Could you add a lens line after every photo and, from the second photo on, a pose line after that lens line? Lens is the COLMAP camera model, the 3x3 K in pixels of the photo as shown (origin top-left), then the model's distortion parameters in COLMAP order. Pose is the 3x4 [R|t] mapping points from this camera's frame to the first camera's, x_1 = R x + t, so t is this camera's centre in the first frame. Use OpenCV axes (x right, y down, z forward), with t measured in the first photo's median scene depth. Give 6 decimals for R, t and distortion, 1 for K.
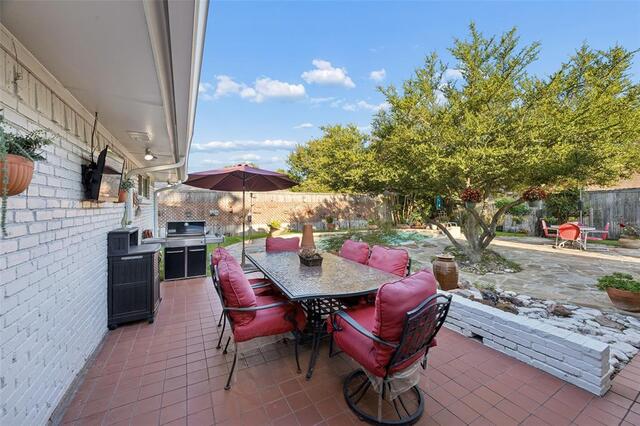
lens RADIAL K [[245.1, 0, 319.8], [0, 245.1, 211.6], [0, 0, 1]] dist [-0.003786, -0.000724]
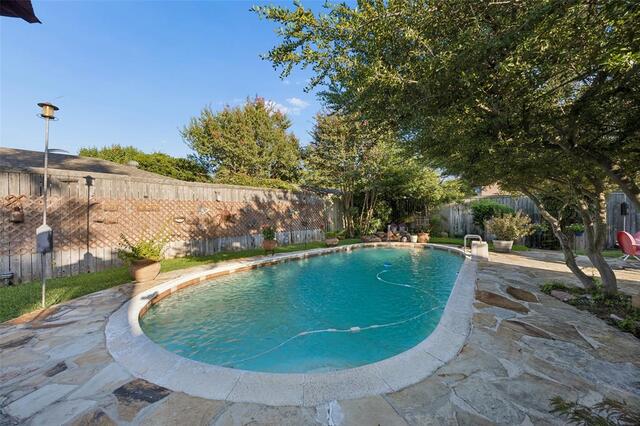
lens RADIAL K [[245.1, 0, 321.1], [0, 245.1, 217.7], [0, 0, 1]] dist [-0.003786, -0.000724]
pose [[0.937017, 0.001811, 0.349279, -0.035575], [-0.006846, 0.999890, 0.013183, -0.006499], [-0.349217, -0.014744, 0.936926, 0.361484]]
